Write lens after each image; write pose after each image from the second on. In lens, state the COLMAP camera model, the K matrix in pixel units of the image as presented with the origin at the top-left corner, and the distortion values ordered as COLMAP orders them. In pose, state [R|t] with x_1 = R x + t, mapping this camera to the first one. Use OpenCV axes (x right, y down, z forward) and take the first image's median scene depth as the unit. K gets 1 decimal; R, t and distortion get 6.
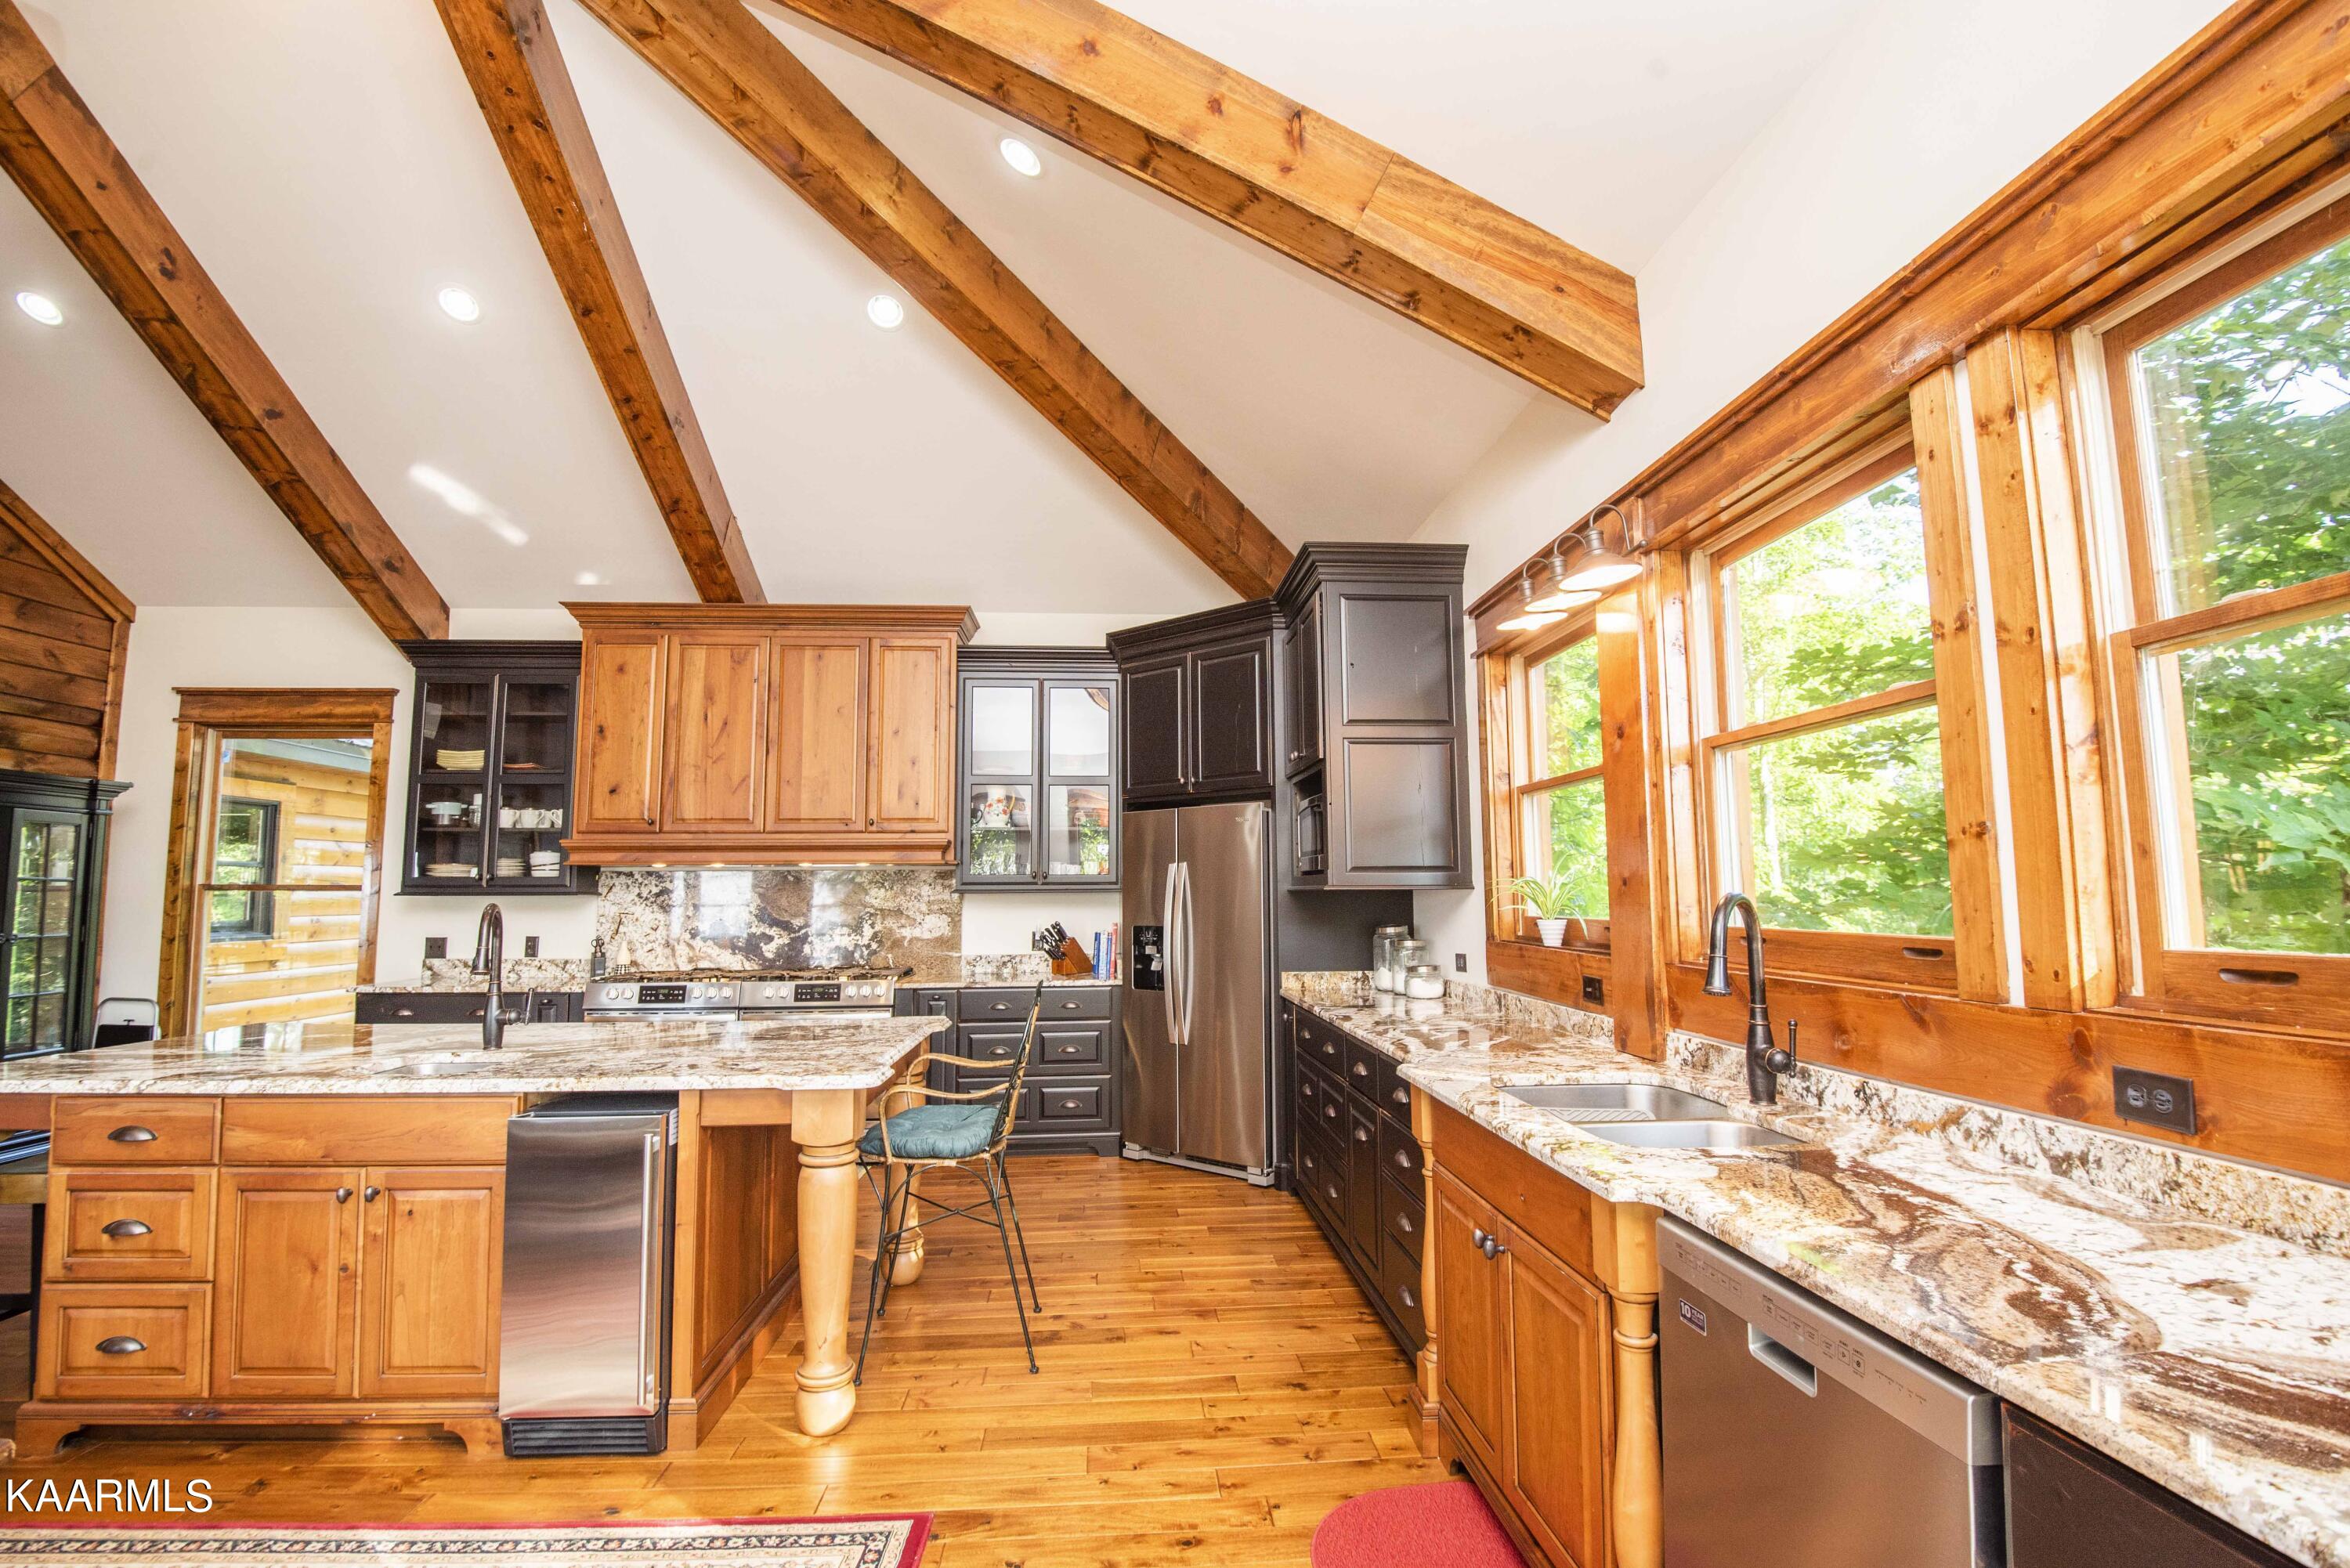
lens RADIAL K [[1068.0, 0, 1186.7], [0, 1068.0, 788.2], [0, 0, 1]] dist [-0.013871, -0.017015]
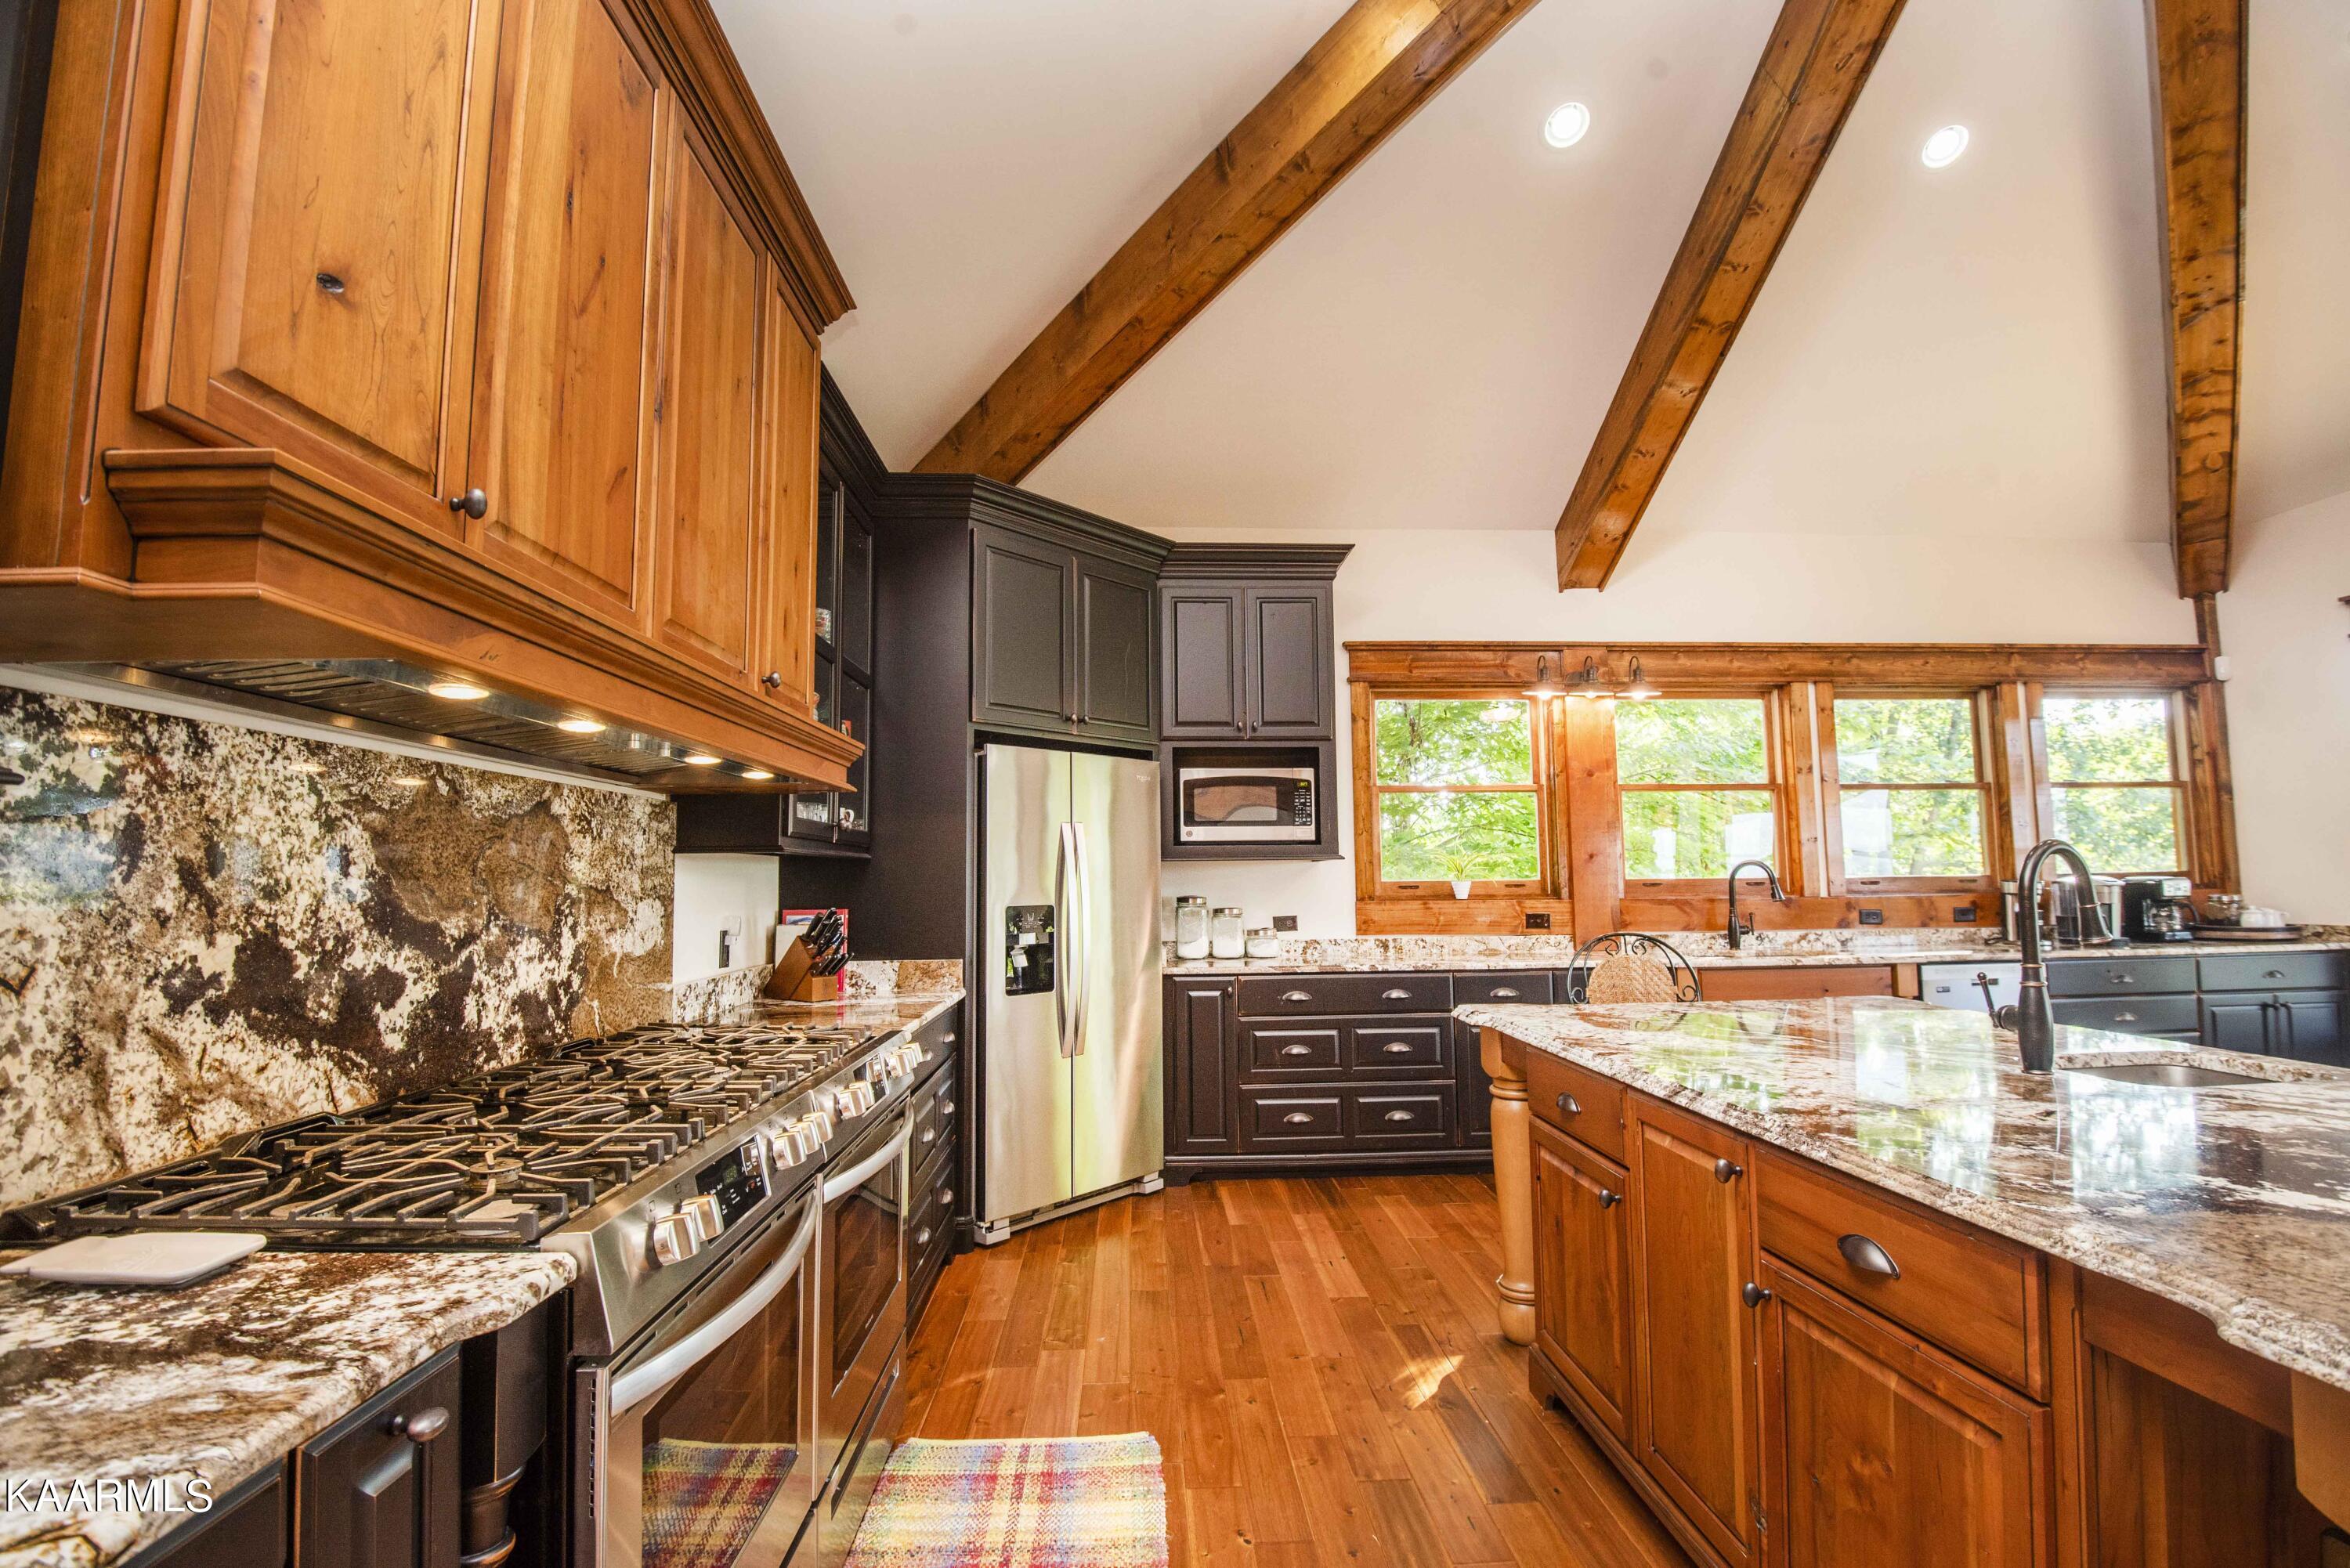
lens RADIAL K [[1068.0, 0, 1186.7], [0, 1068.0, 788.2], [0, 0, 1]] dist [-0.013871, -0.017015]
pose [[0.025981, 0.094269, 0.995208, -0.682601], [-0.087903, 0.991903, -0.091661, 0.094907], [-0.995790, -0.085100, 0.034057, 0.781863]]
